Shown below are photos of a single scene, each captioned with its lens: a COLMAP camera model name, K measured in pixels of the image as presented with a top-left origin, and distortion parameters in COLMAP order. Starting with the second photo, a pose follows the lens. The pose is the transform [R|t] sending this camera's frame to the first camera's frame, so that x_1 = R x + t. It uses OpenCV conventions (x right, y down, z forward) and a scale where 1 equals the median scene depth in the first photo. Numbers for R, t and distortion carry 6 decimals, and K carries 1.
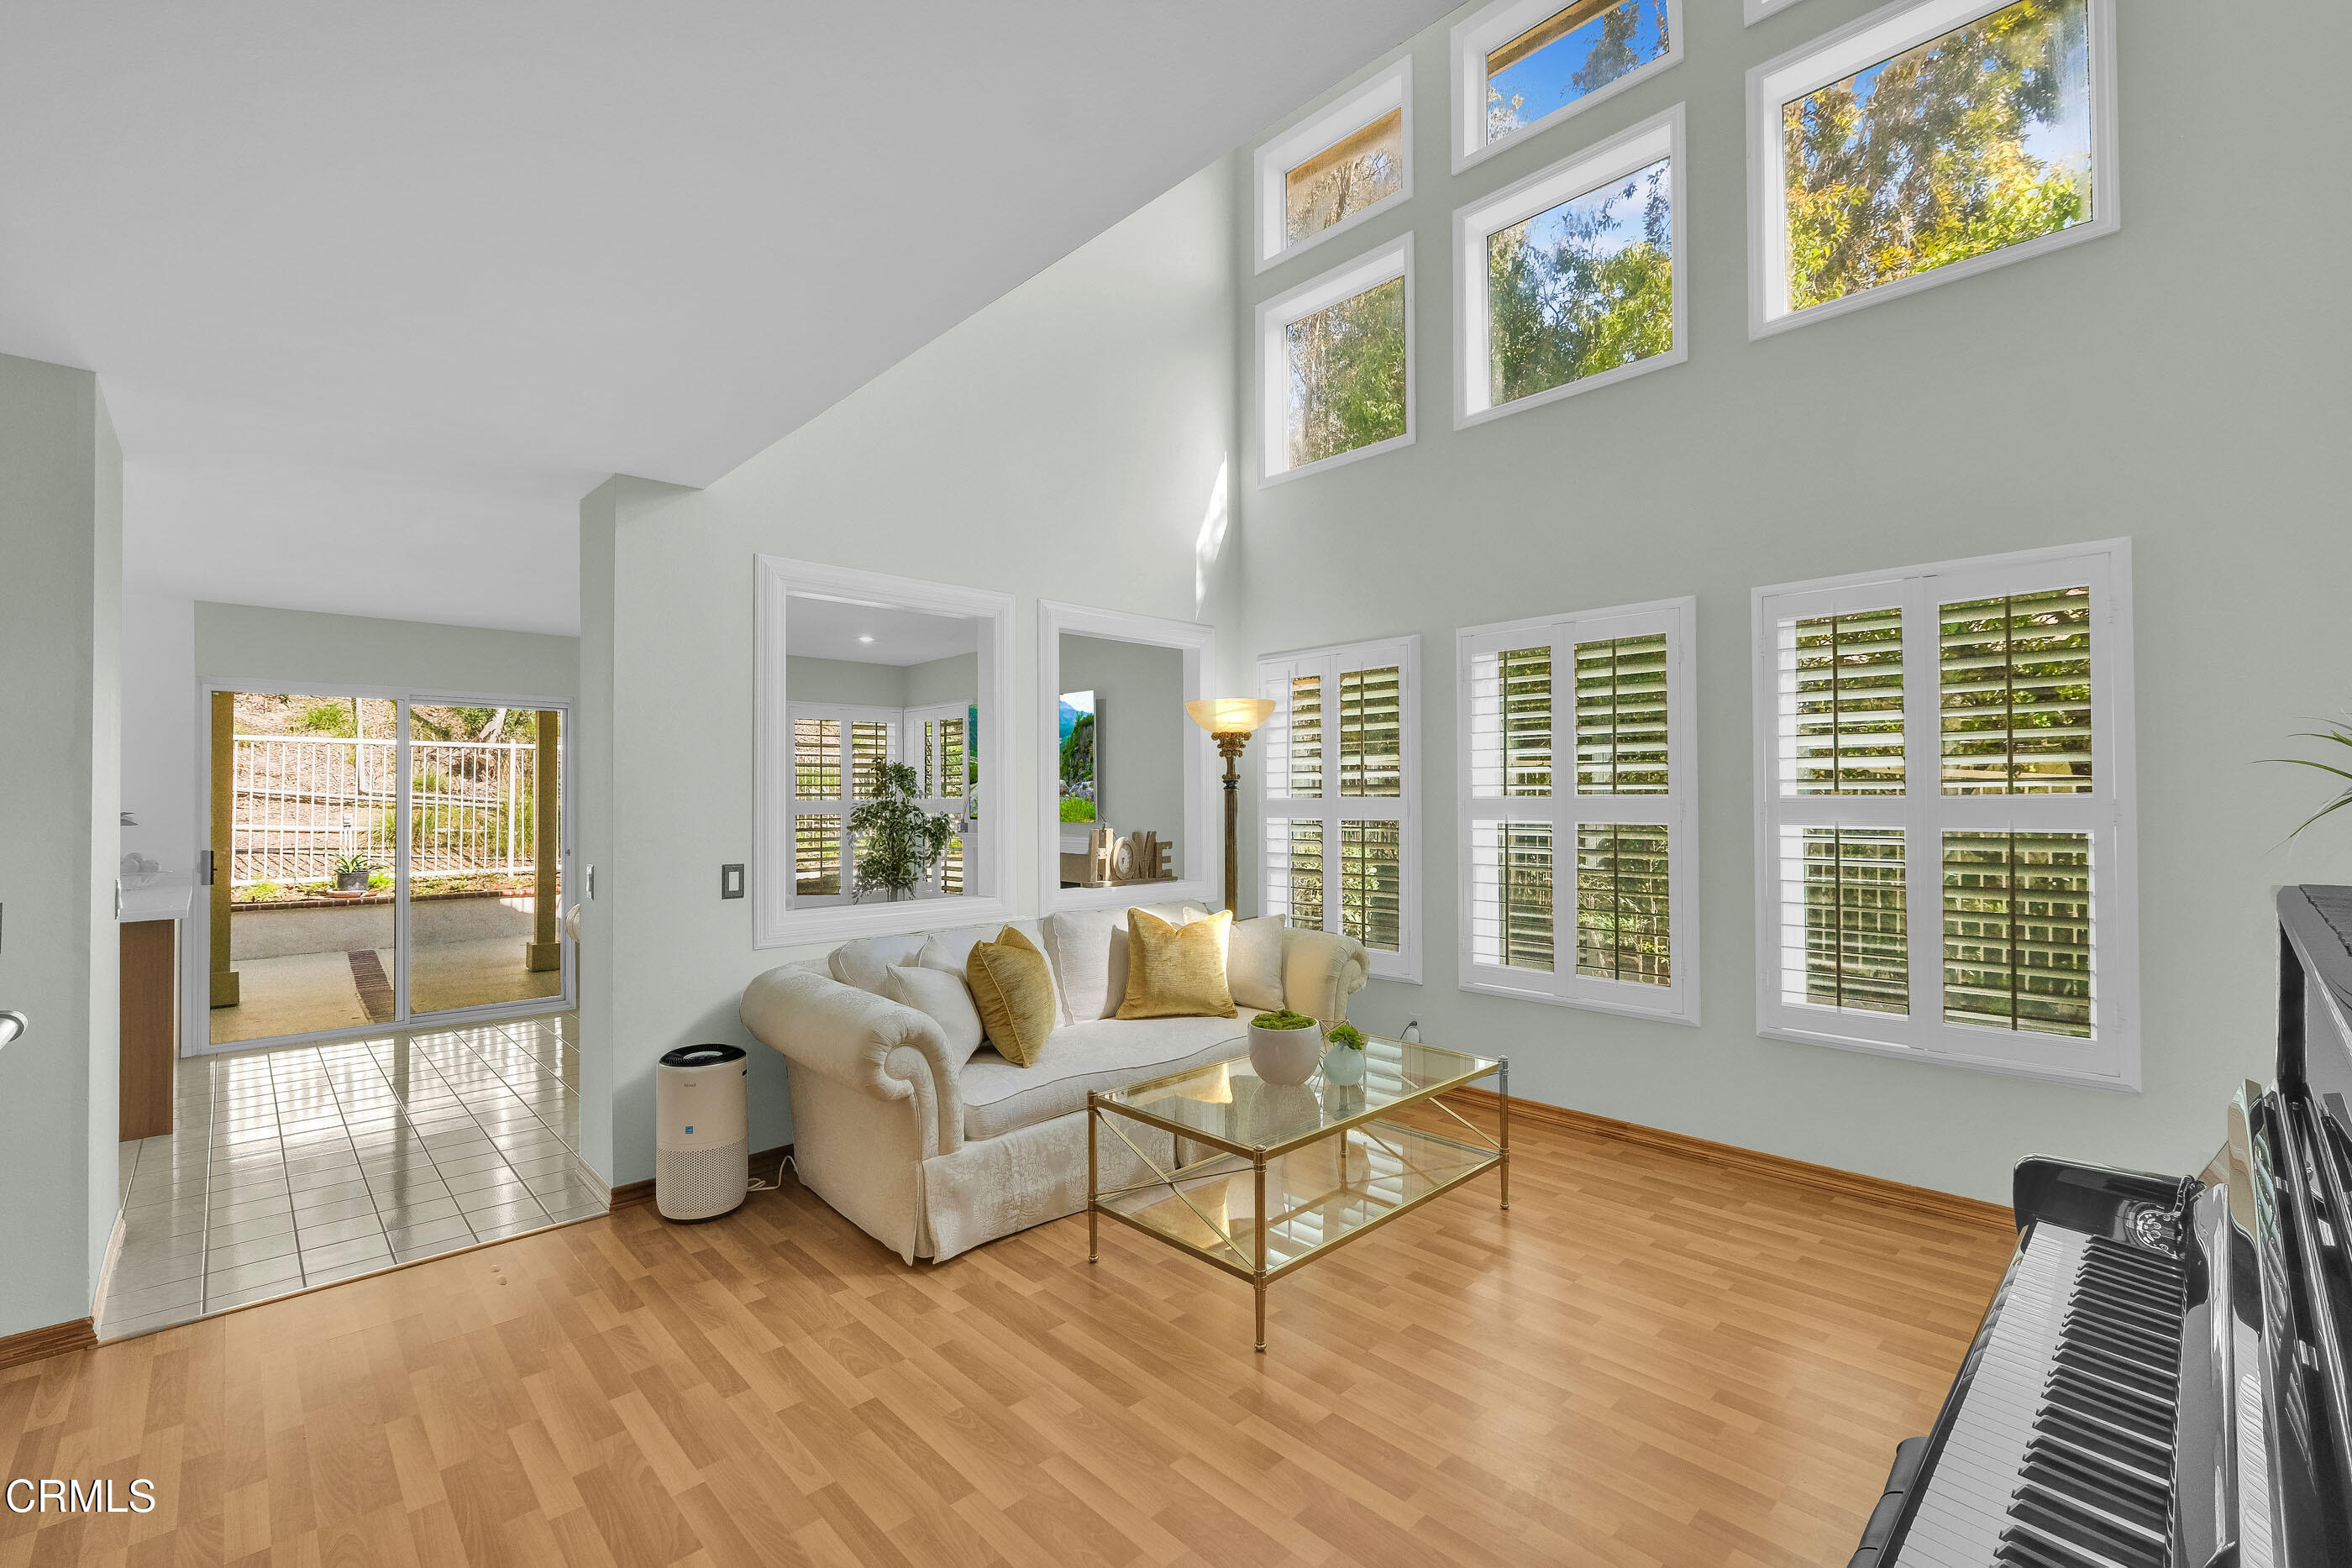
lens RADIAL K [[1005.3, 0, 1171.6], [0, 1005.3, 785.1], [0, 0, 1]] dist [-0.007464, 0.000238]
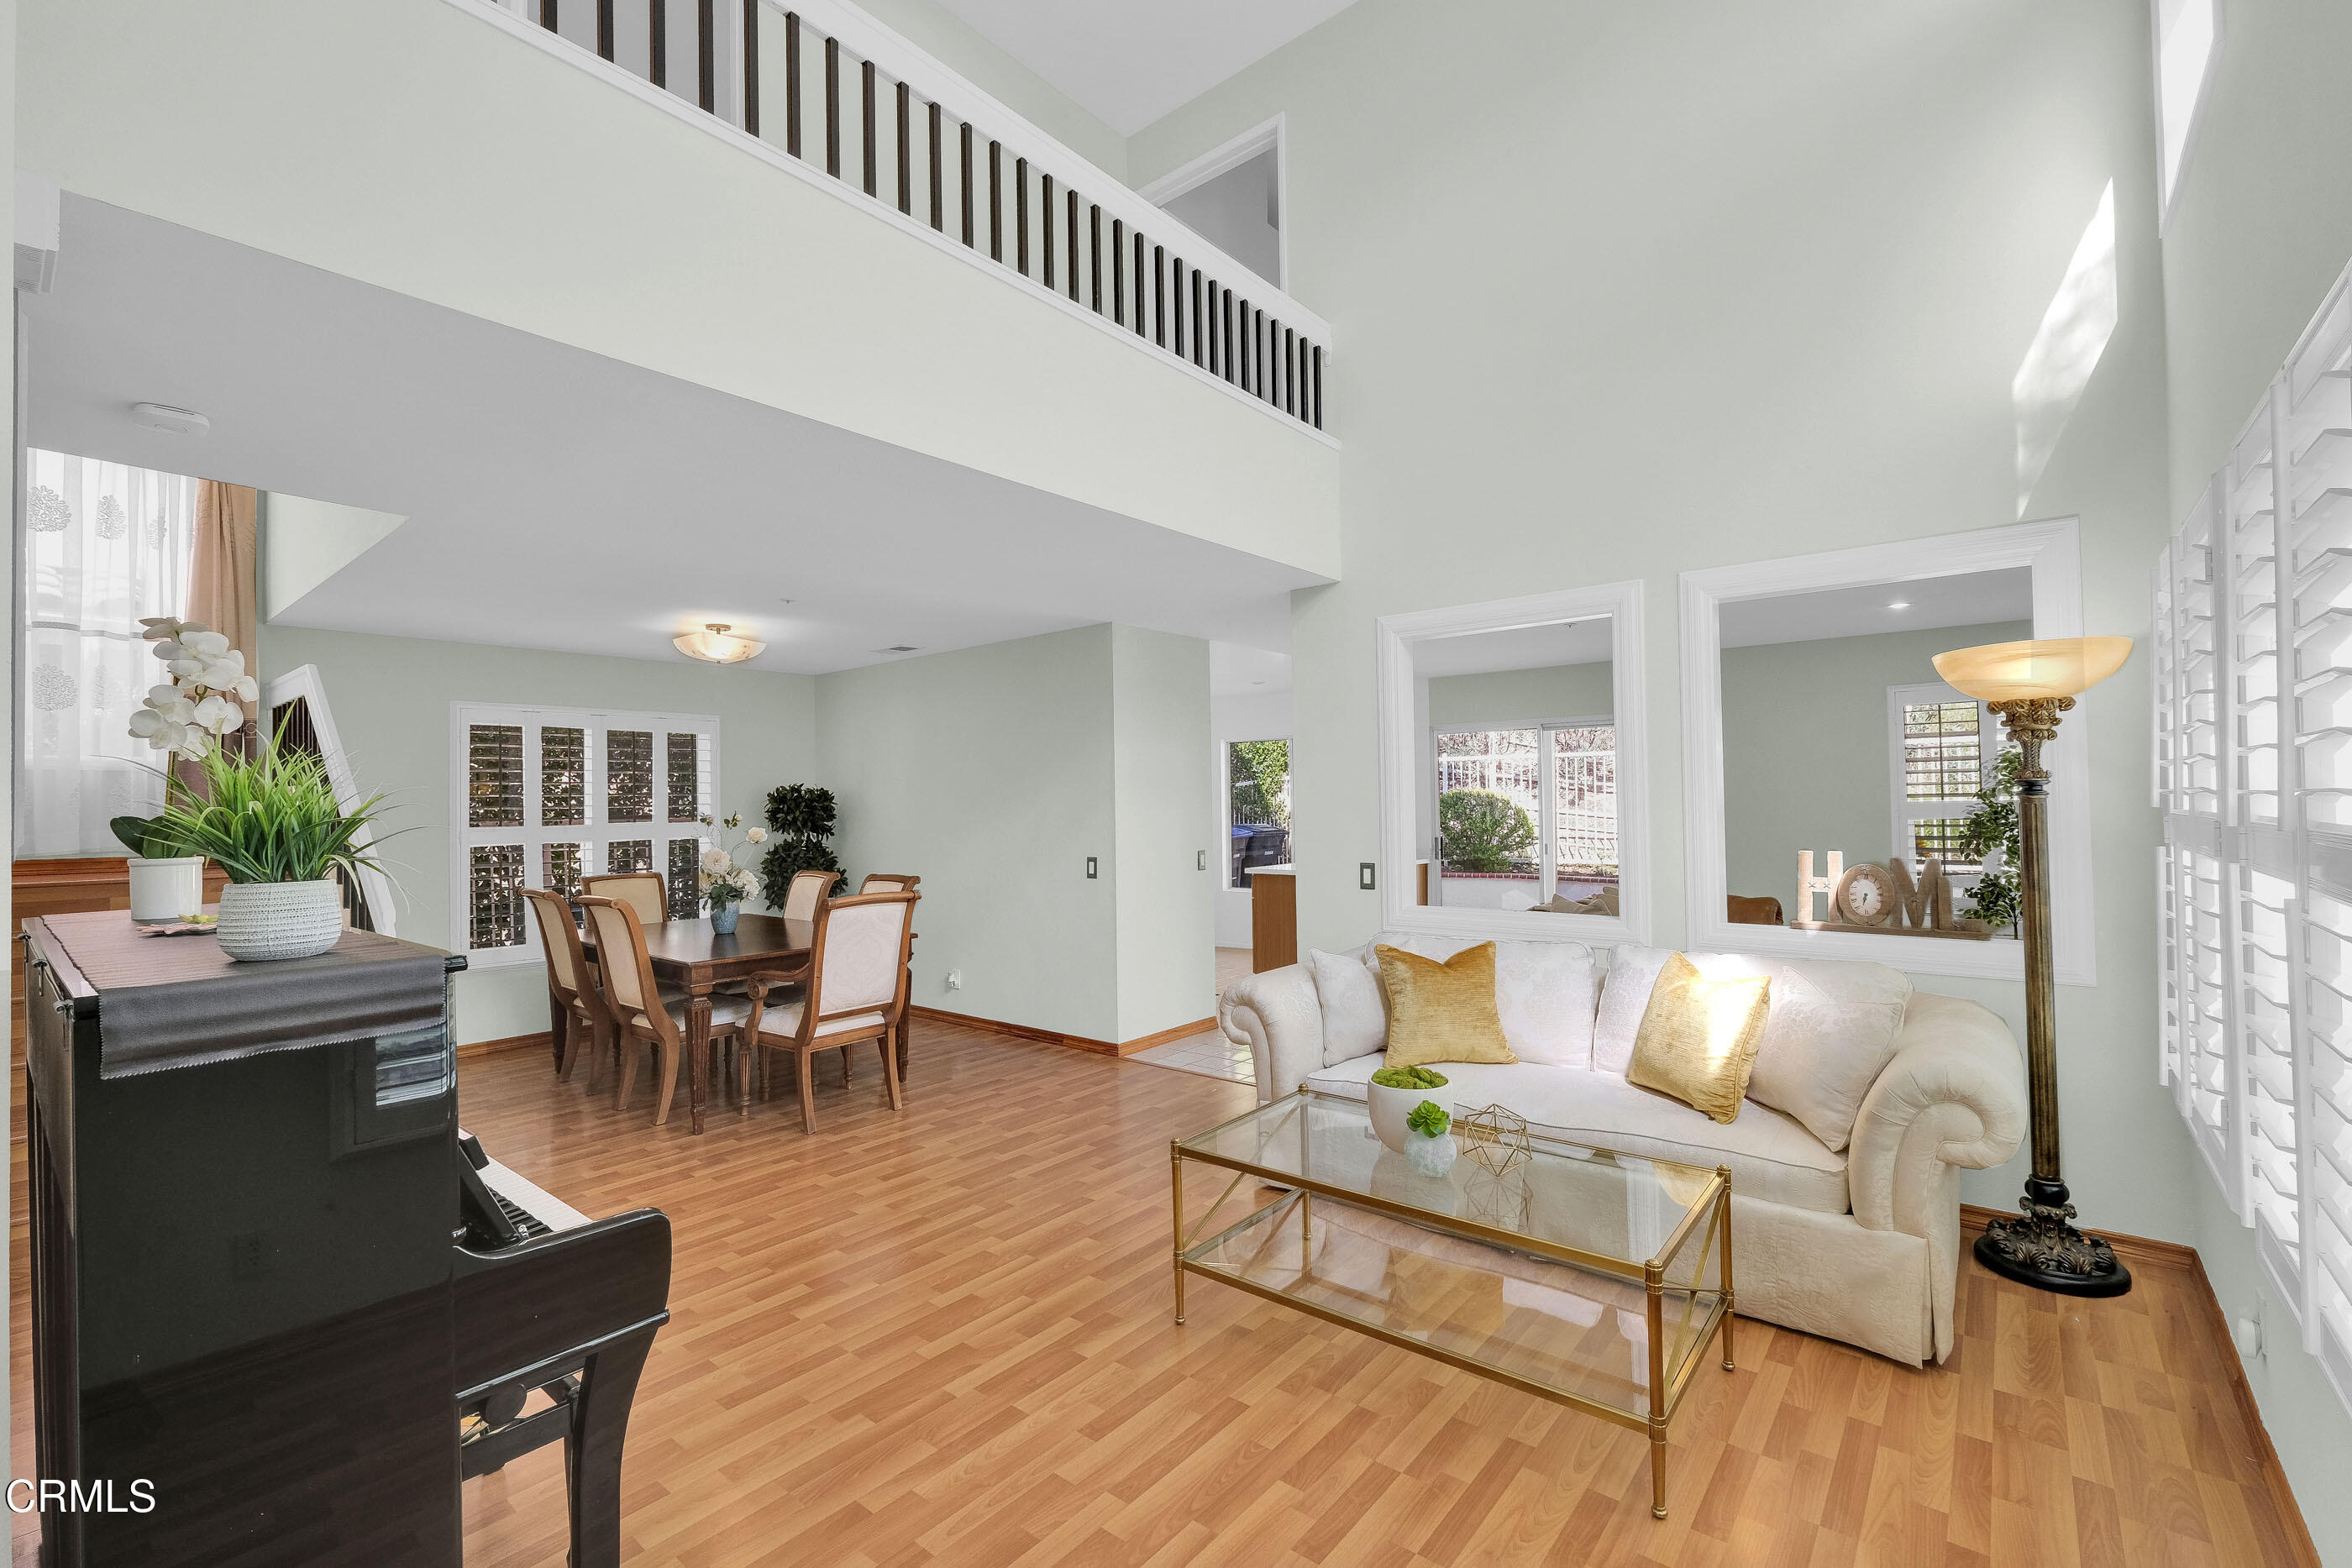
lens RADIAL K [[1005.3, 0, 1171.6], [0, 1005.3, 785.1], [0, 0, 1]] dist [-0.007464, 0.000238]
pose [[0.122227, -0.016643, -0.992363, 0.821365], [0.028796, 0.999498, -0.013216, -0.011485], [0.992084, -0.026960, 0.122645, 0.596494]]
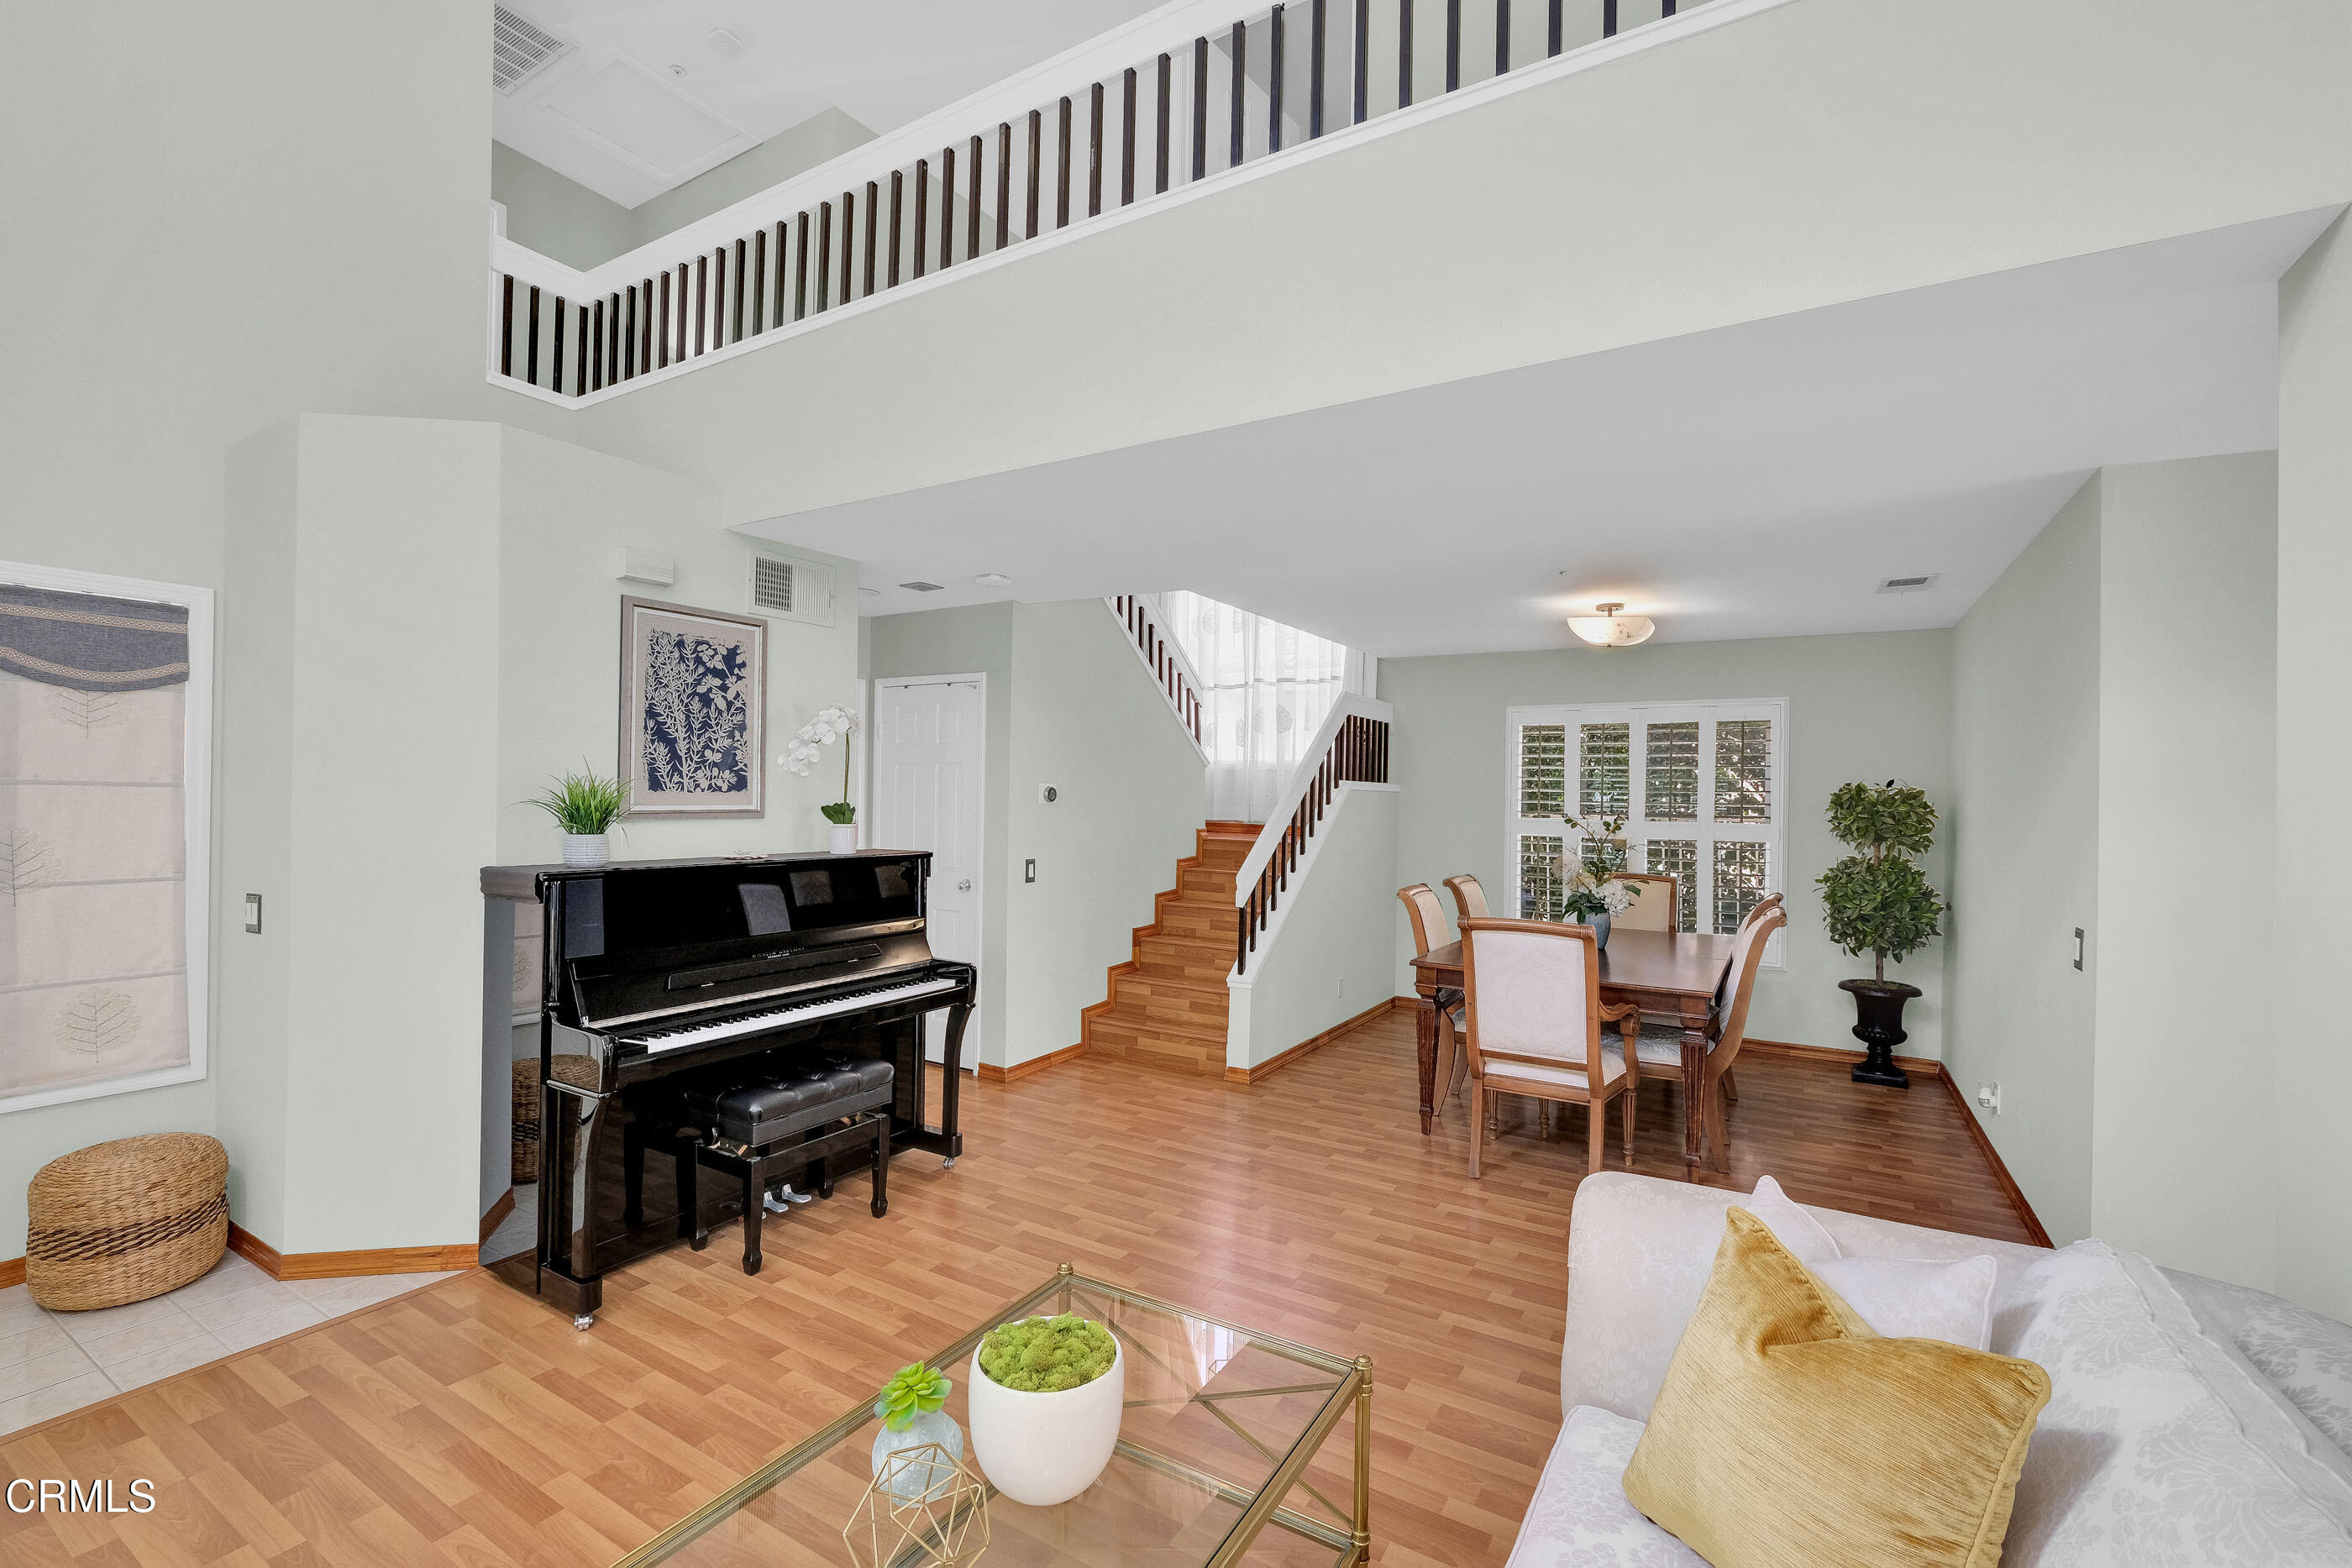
lens RADIAL K [[1005.3, 0, 1171.6], [0, 1005.3, 785.1], [0, 0, 1]] dist [-0.007464, 0.000238]
pose [[-0.963030, -0.014048, -0.269026, 0.159779], [-0.010134, 0.999822, -0.015932, -0.021771], [0.269202, -0.012616, -0.963001, 1.268120]]
